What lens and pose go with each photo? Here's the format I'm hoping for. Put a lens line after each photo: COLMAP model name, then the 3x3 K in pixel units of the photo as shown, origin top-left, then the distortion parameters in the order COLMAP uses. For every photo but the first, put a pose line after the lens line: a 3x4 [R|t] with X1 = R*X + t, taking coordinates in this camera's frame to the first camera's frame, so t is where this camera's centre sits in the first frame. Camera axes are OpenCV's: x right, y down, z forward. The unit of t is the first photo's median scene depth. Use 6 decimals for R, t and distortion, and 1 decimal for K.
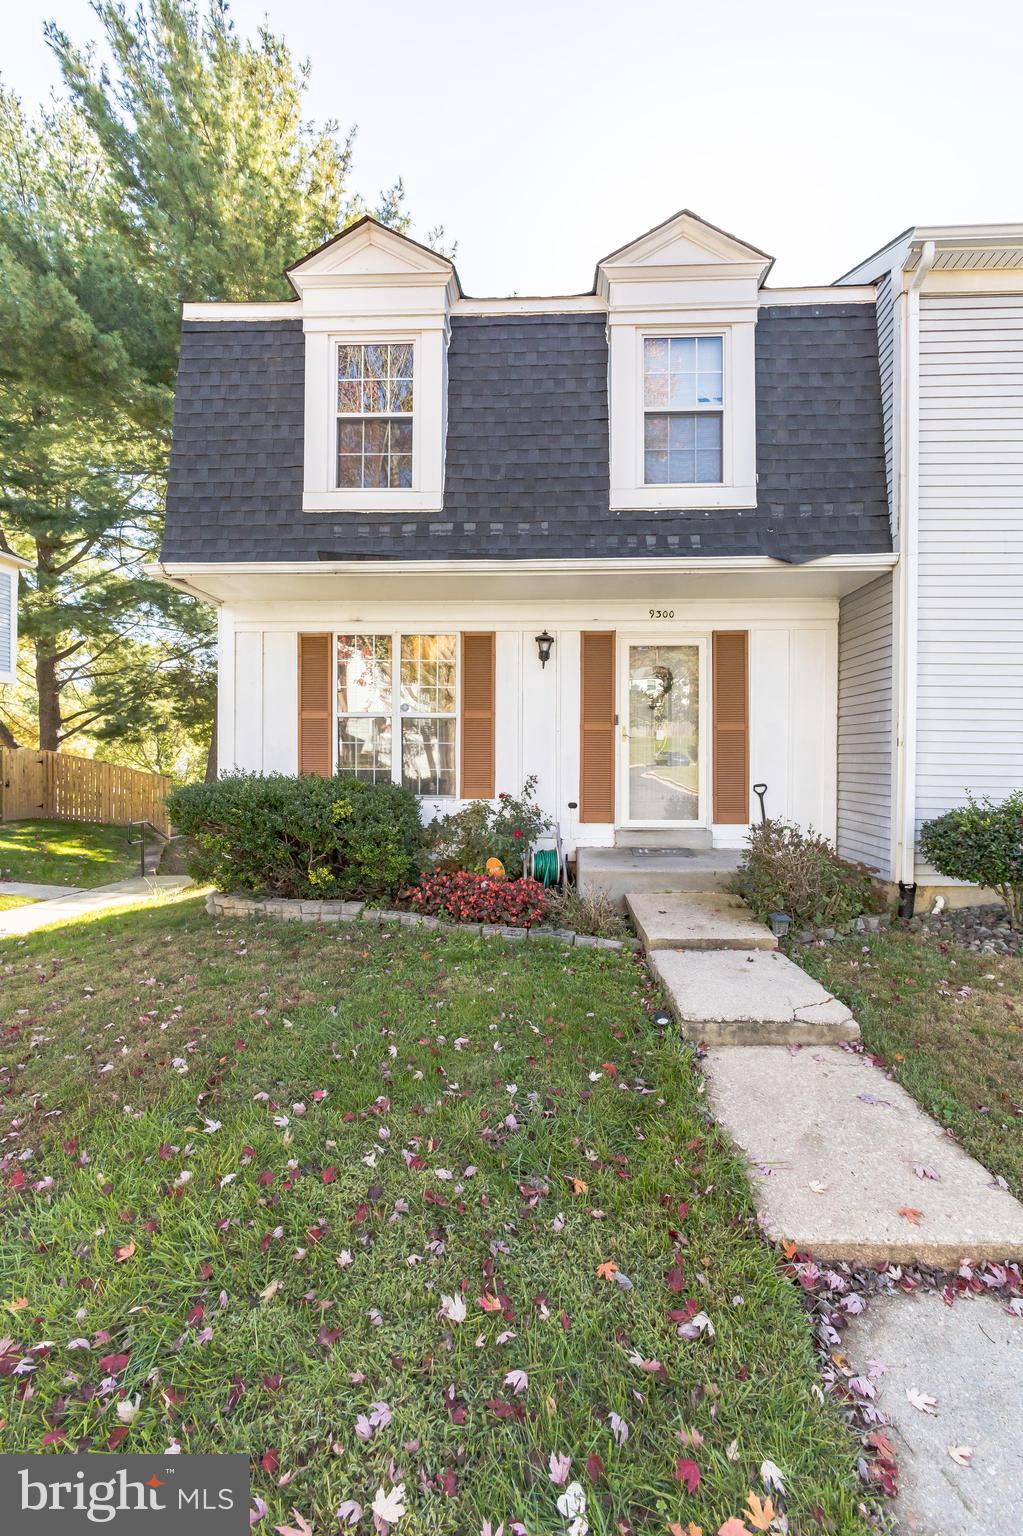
lens RADIAL K [[670.0, 0, 506.7], [0, 670.0, 773.6], [0, 0, 1]] dist [-0.018241, -0.000706]
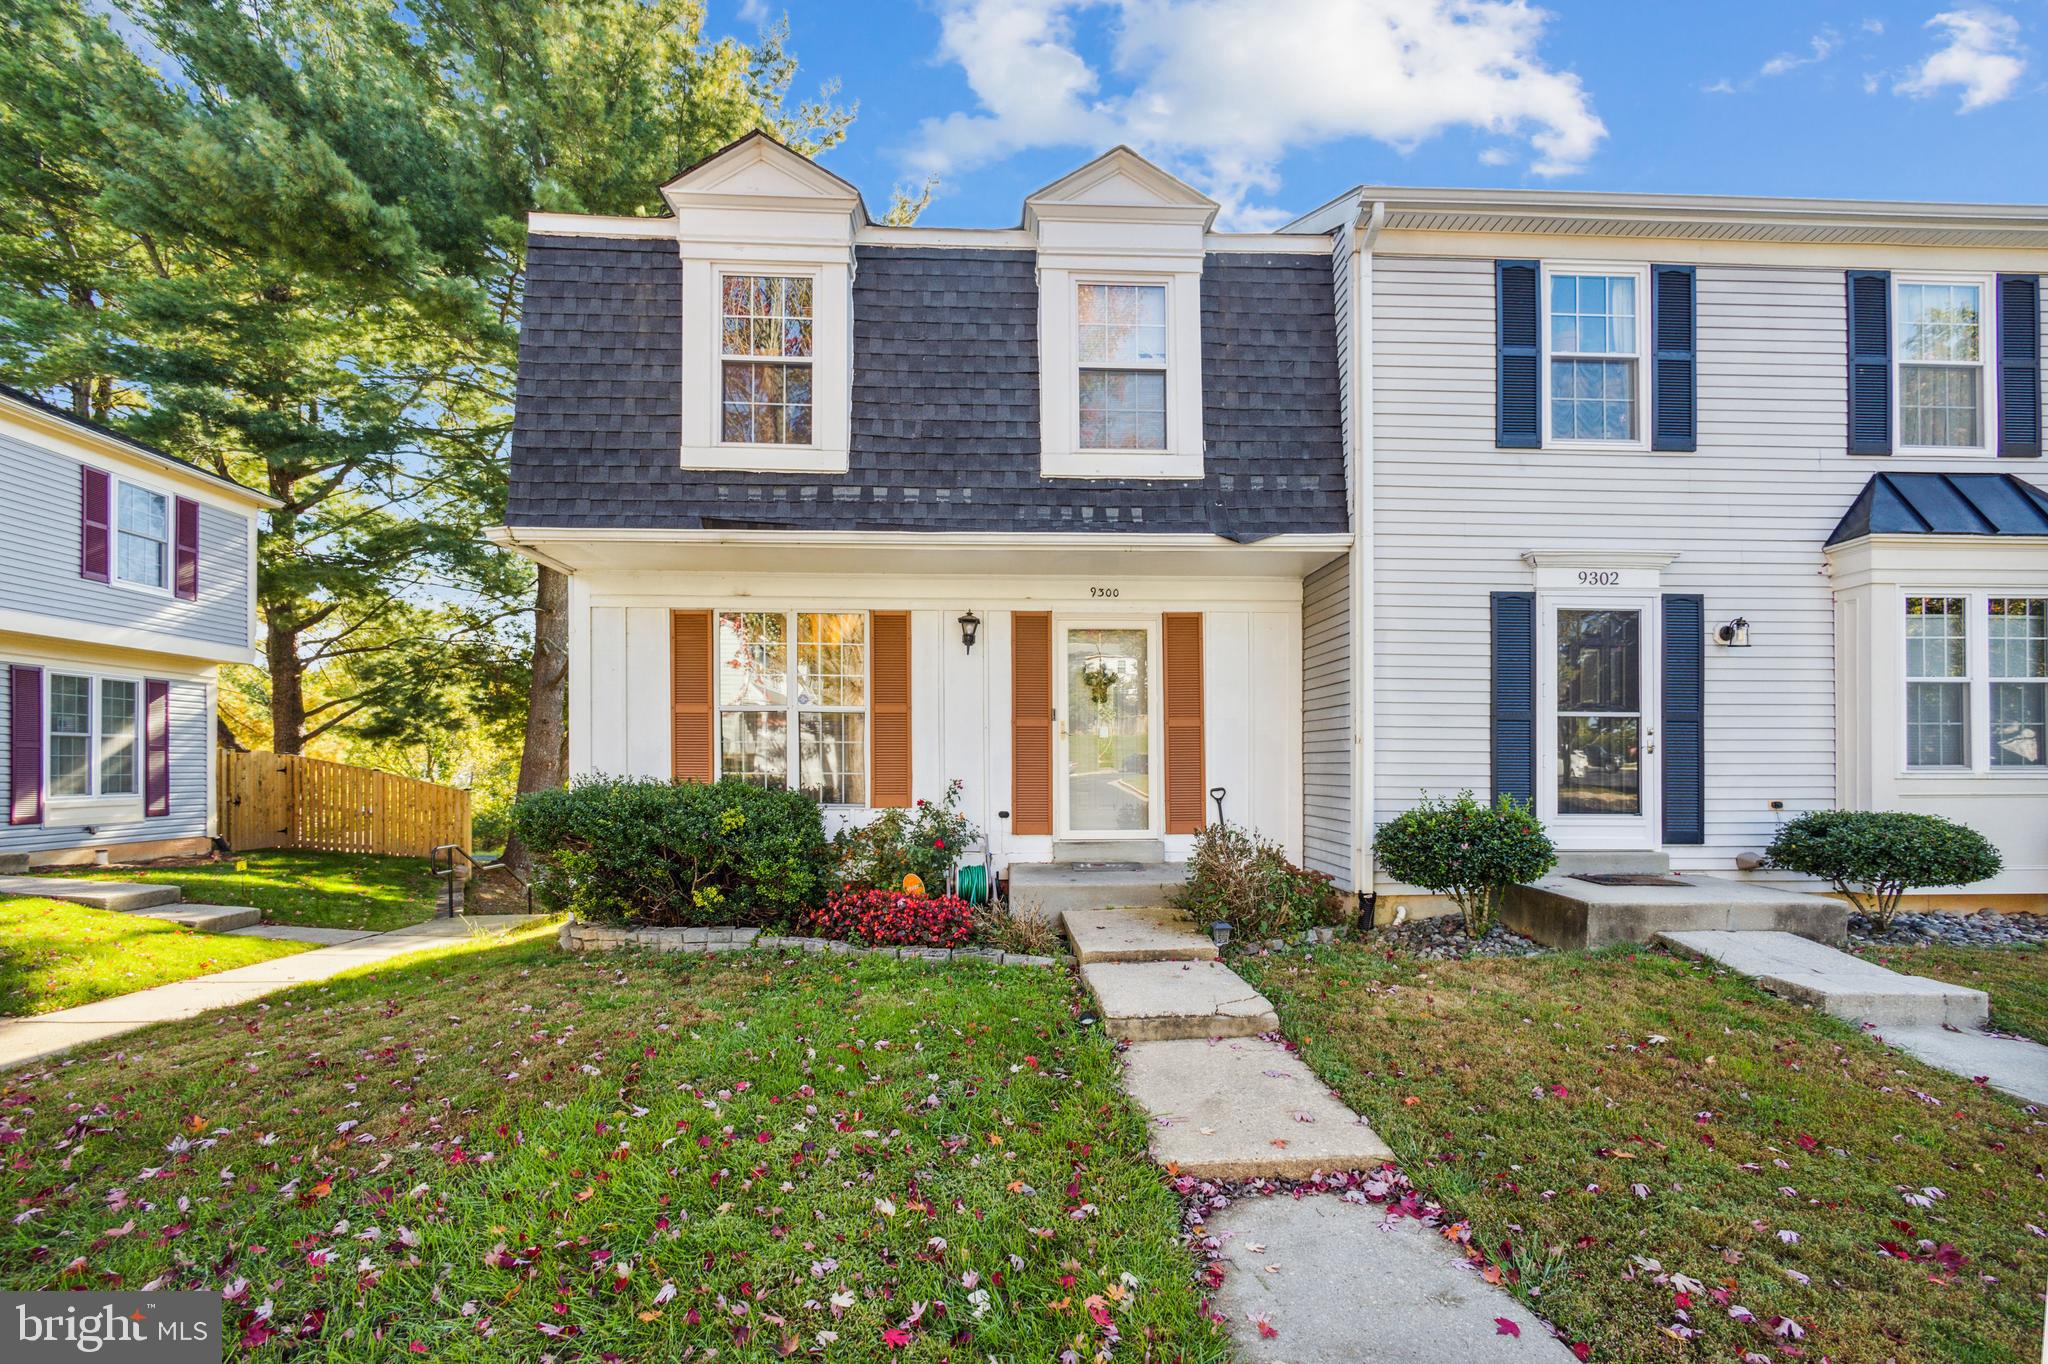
lens RADIAL K [[893.3, 0, 1041.6], [0, 893.3, 790.4], [0, 0, 1]] dist [-0.018241, -0.000706]
pose [[0.991734, -0.009347, 0.127971, 0.000679], [0.008553, 0.999941, 0.006752, 0.011748], [-0.128027, -0.005602, 0.991755, -0.173750]]
